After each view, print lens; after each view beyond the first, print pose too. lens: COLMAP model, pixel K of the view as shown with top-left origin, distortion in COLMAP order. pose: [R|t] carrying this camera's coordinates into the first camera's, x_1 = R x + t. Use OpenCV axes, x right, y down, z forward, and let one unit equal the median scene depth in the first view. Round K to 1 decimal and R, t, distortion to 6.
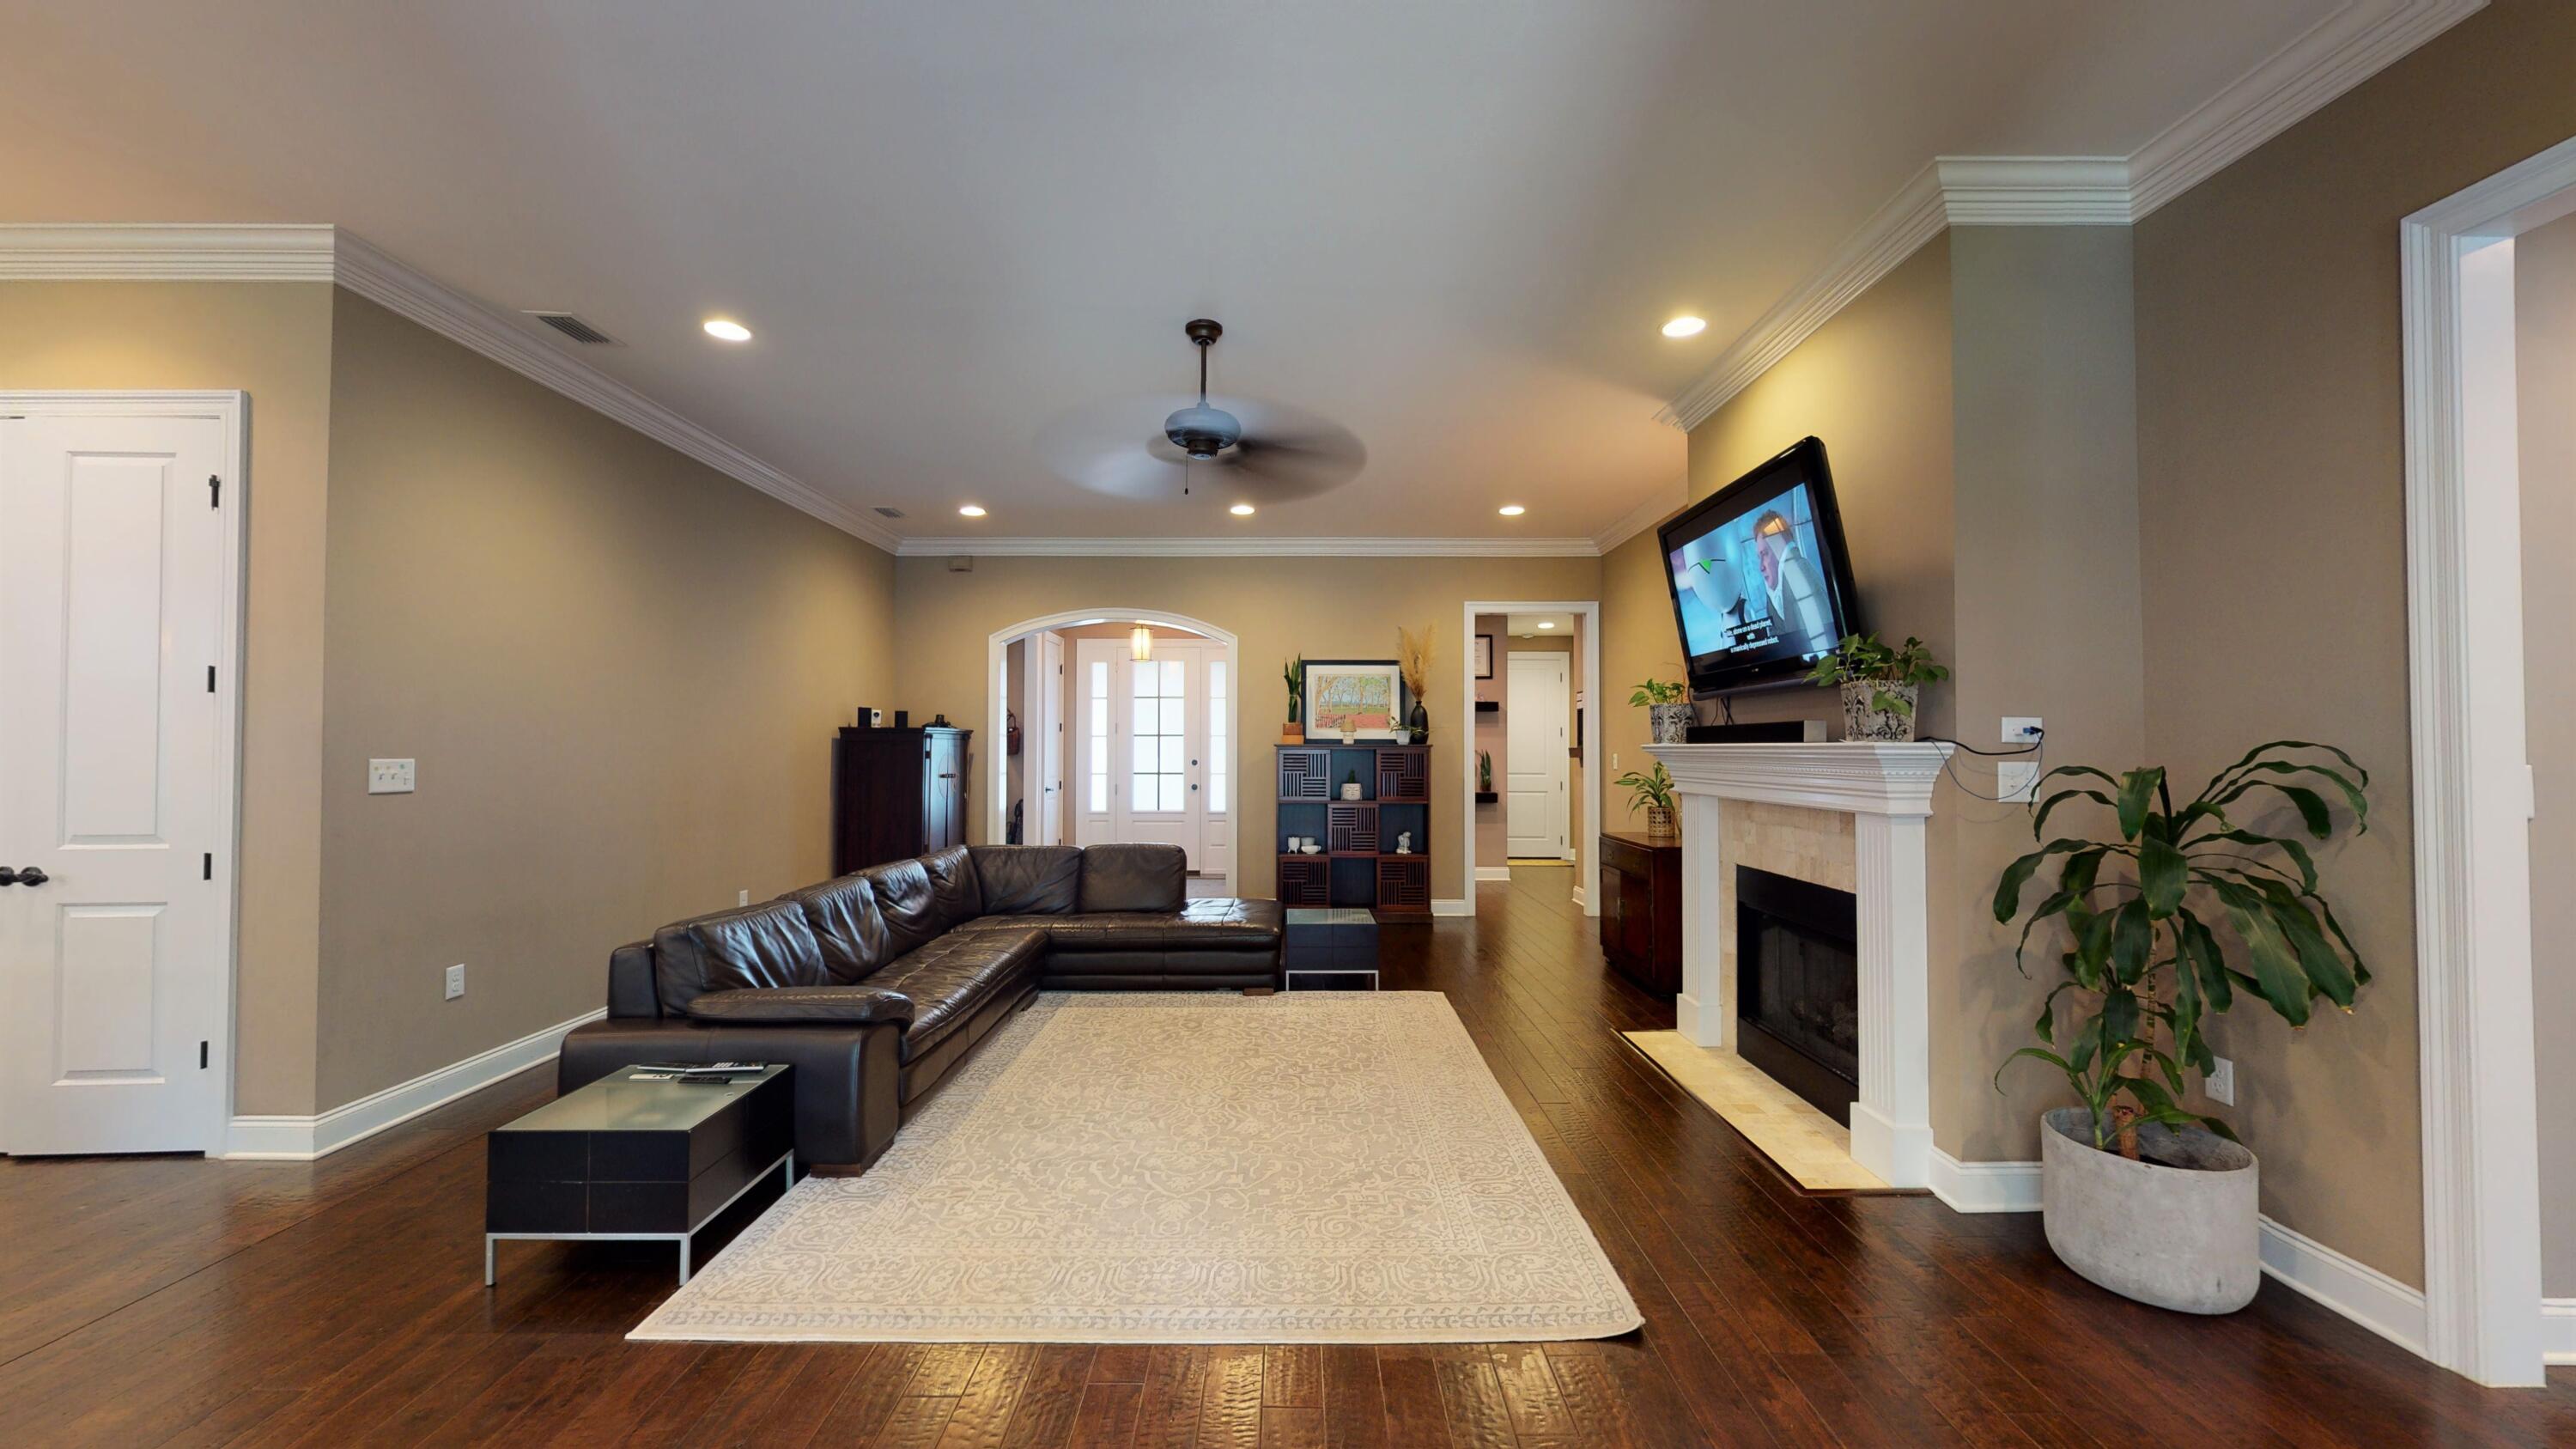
lens RADIAL K [[945.7, 0, 1291.4], [0, 945.7, 723.0], [0, 0, 1]] dist [-0.001245, 0.000151]
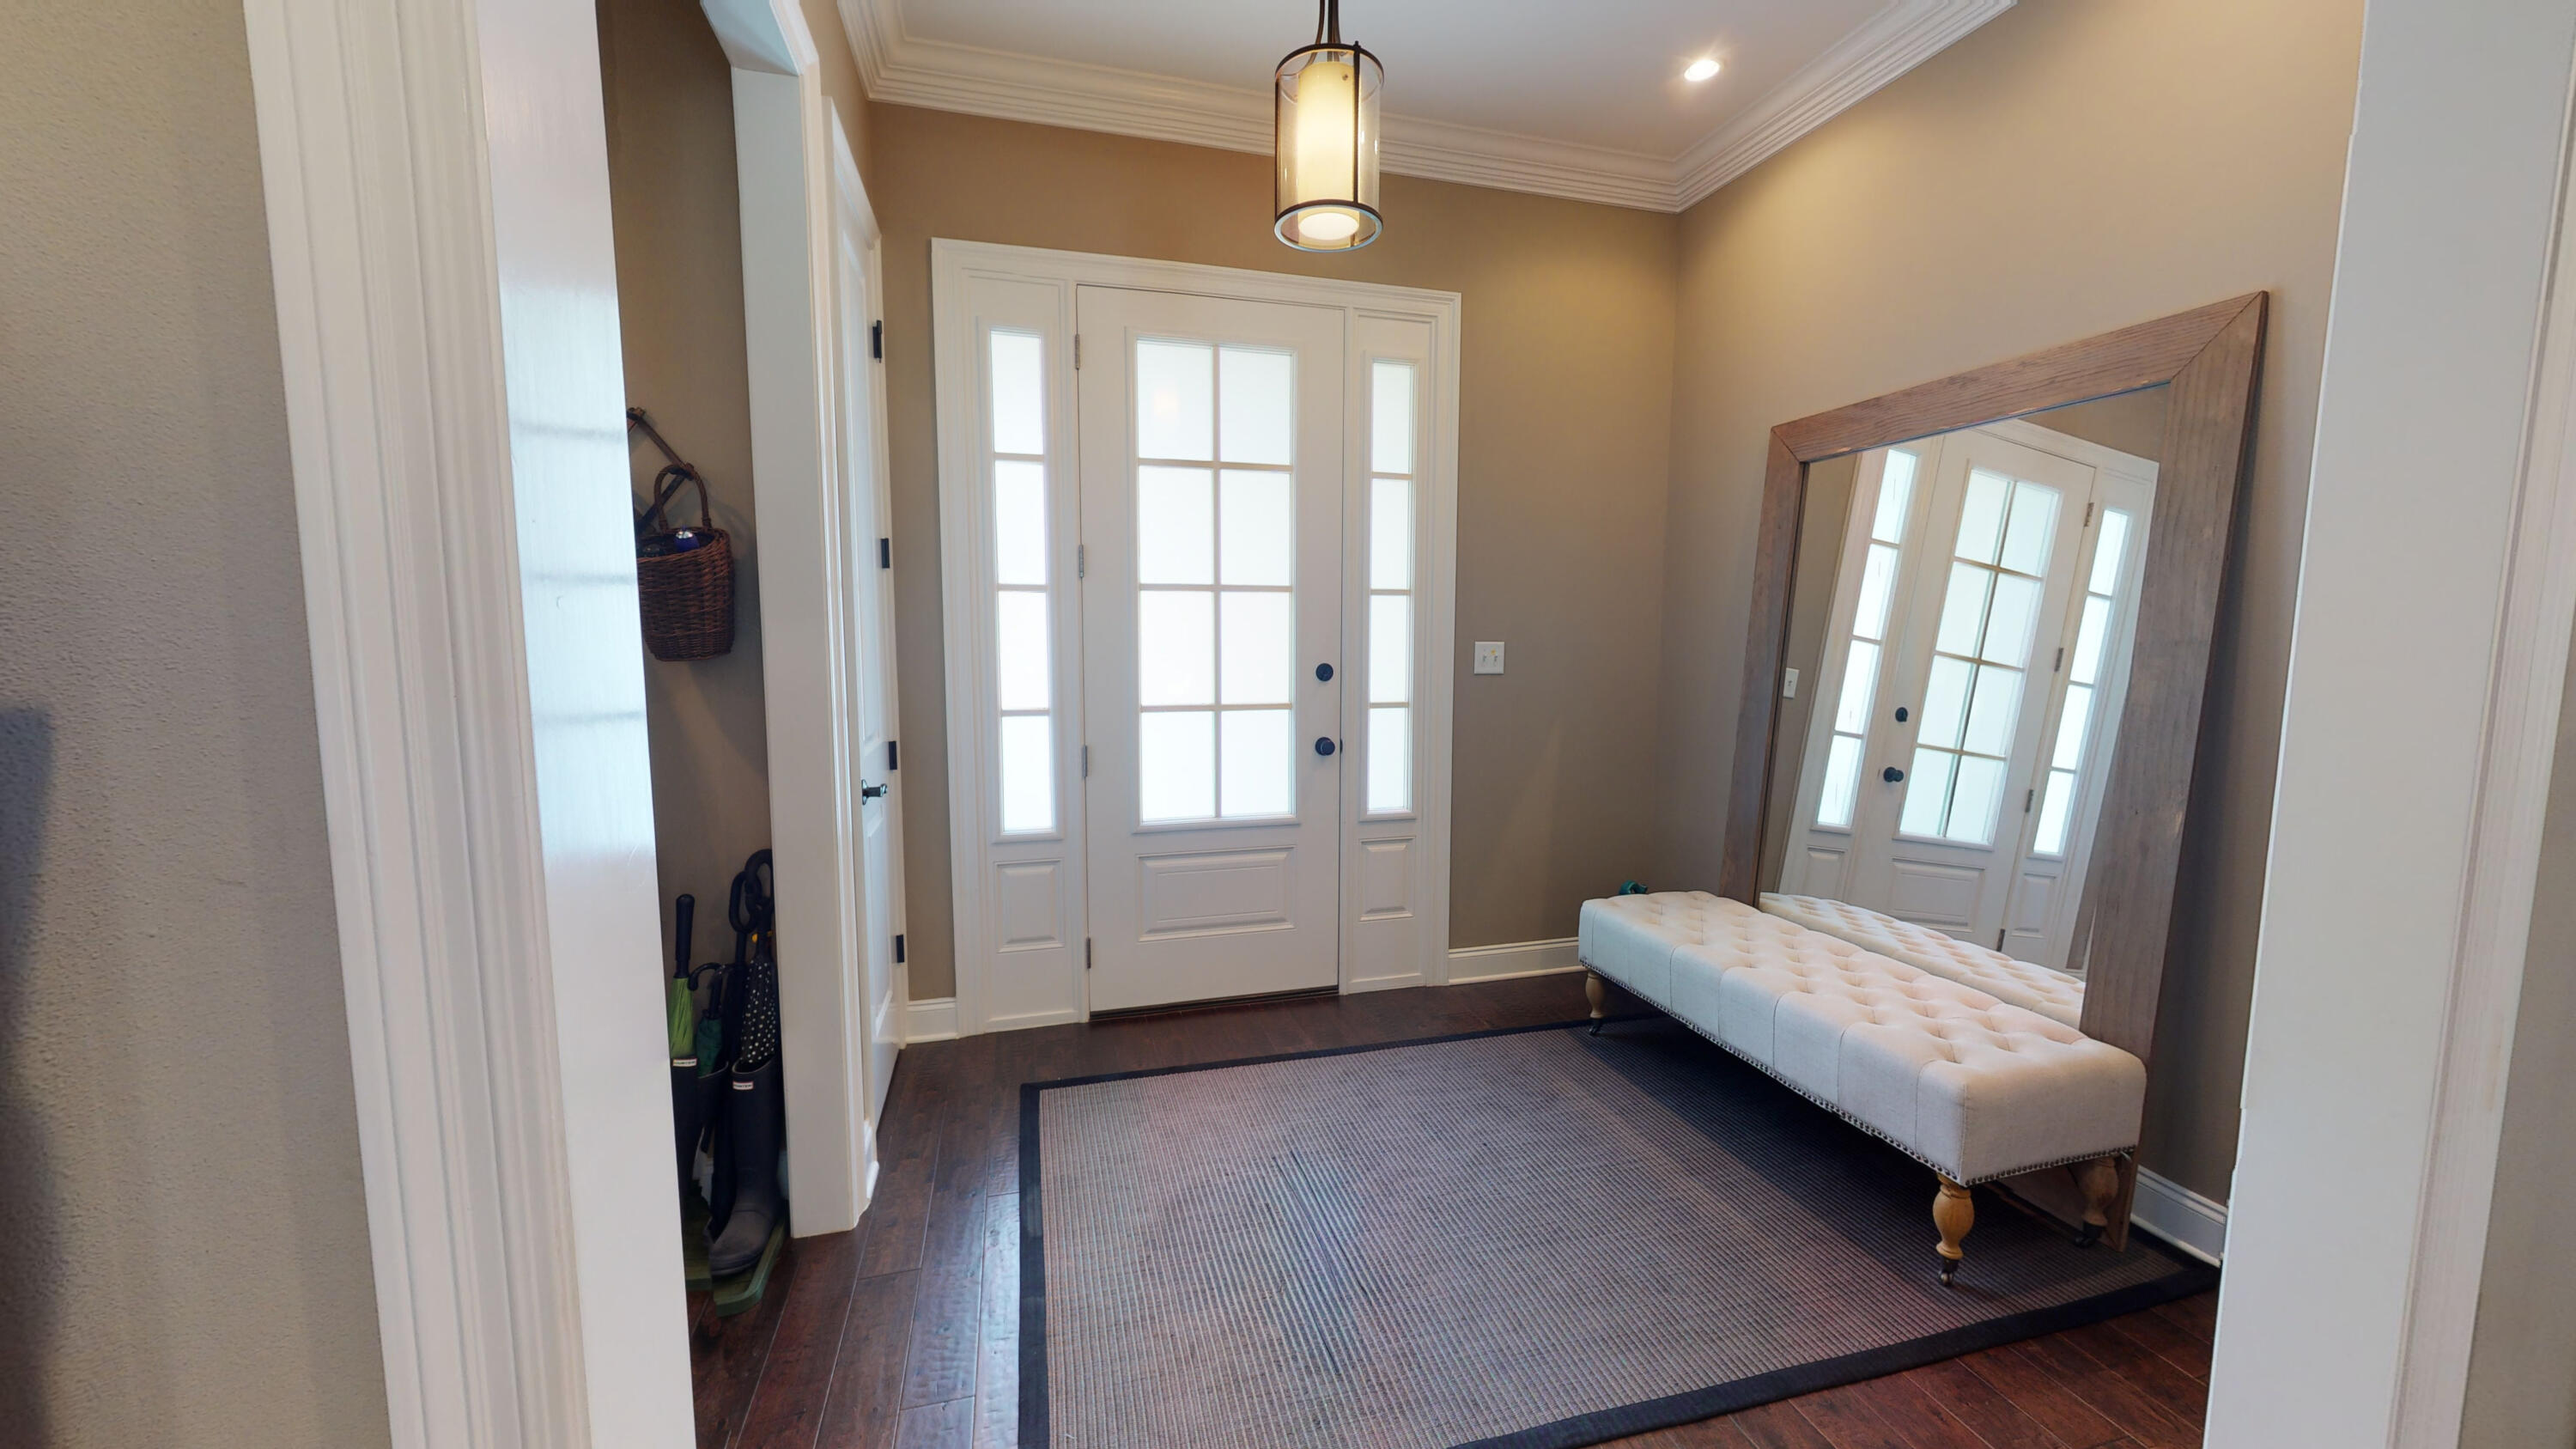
lens RADIAL K [[945.7, 0, 1294.3], [0, 945.7, 729.6], [0, 0, 1]] dist [-0.001245, 0.000151]
pose [[0.962086, -0.023897, 0.271697, -0.491134], [-0.009476, 0.992624, 0.120859, 0.052678], [-0.272581, -0.118851, 0.954764, 1.651525]]
